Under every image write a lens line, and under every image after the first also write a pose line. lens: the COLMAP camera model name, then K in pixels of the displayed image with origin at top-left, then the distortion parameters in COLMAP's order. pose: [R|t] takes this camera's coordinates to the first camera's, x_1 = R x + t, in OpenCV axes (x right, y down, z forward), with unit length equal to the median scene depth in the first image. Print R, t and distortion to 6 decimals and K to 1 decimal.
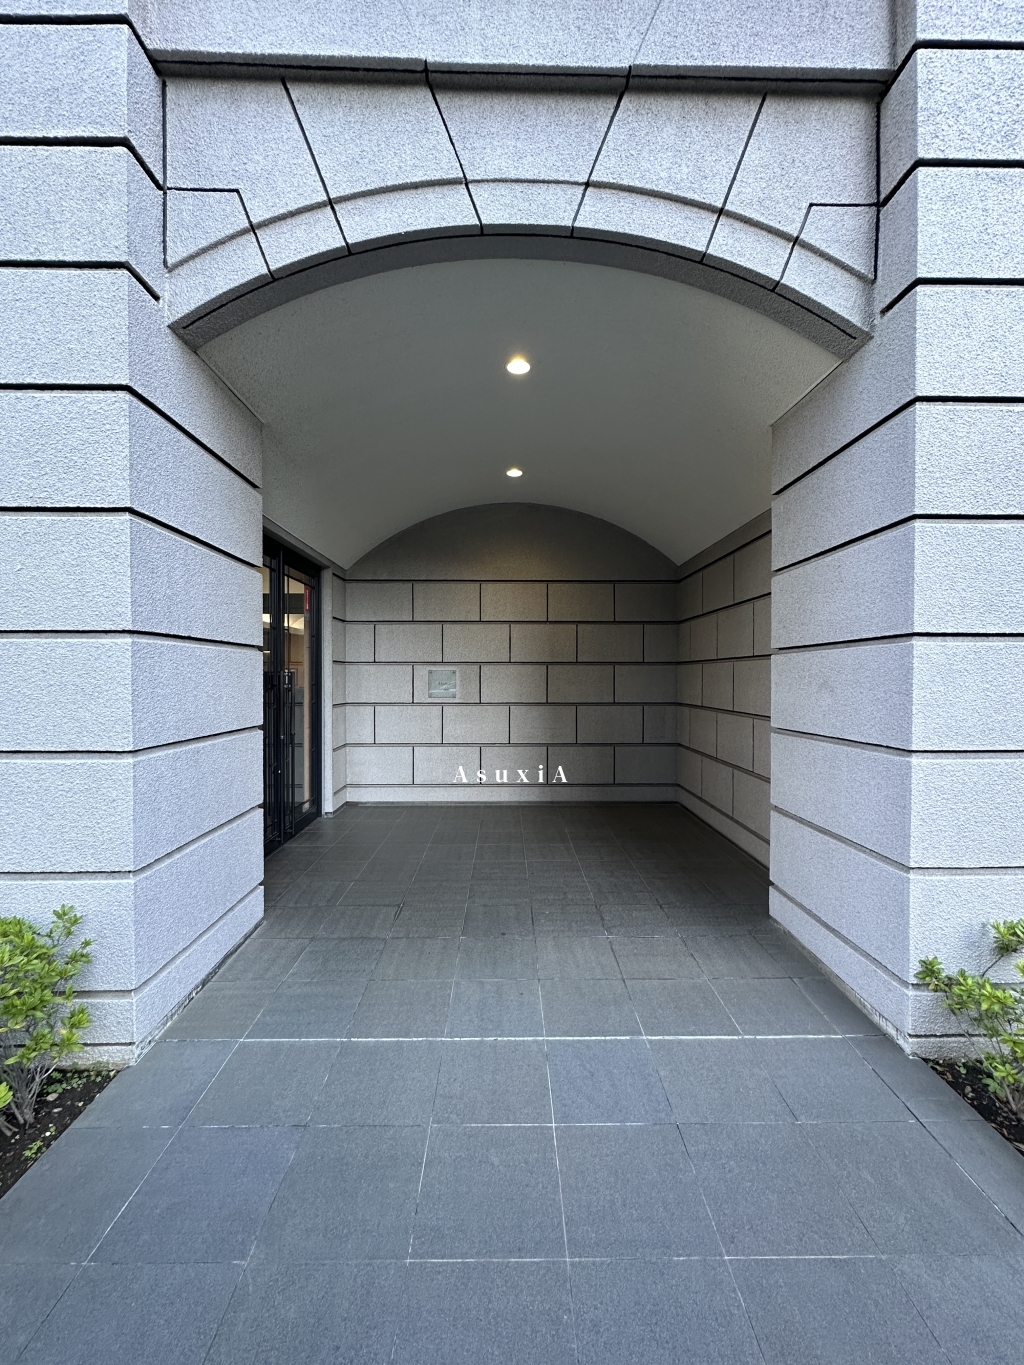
lens RADIAL K [[542.2, 0, 512.2], [0, 542.2, 684.1], [0, 0, 1]] dist [-0.000086, -0.000604]
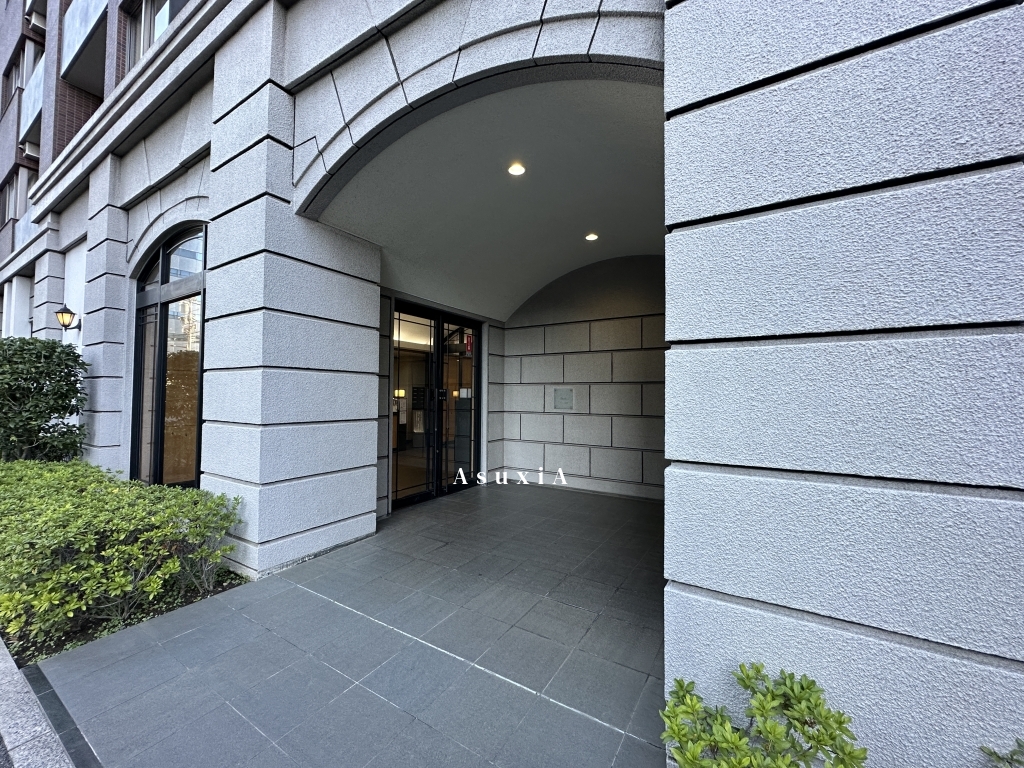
lens RADIAL K [[406.7, 0, 512.0], [0, 406.7, 384.0], [0, 0, 1]] dist [-0.000086, -0.000604]
pose [[0.840673, -0.009656, -0.541457, 0.702757], [-0.015245, 0.999023, -0.041485, 0.015401], [0.541328, 0.043130, 0.839704, 0.164860]]
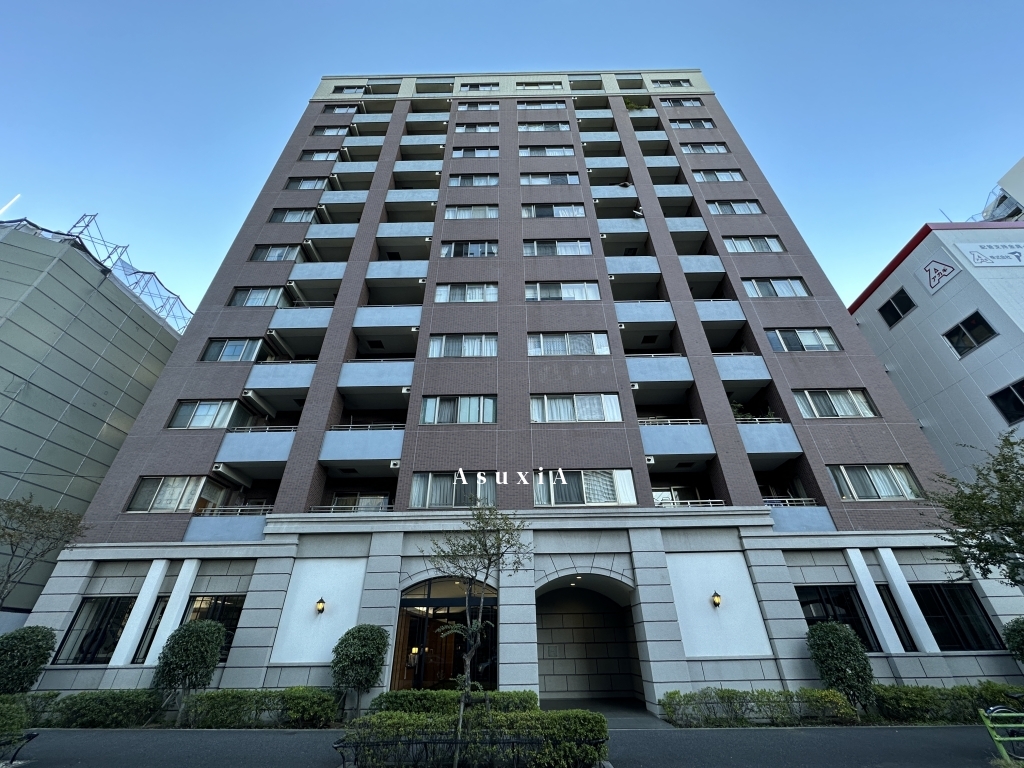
lens RADIAL K [[406.7, 0, 512.0], [0, 406.7, 384.0], [0, 0, 1]] dist [-0.000086, -0.000604]
pose [[0.999664, -0.023306, -0.011334, -0.686870], [0.013192, 0.834053, -0.551527, 0.011415], [0.022307, 0.551192, 0.834080, -4.169457]]
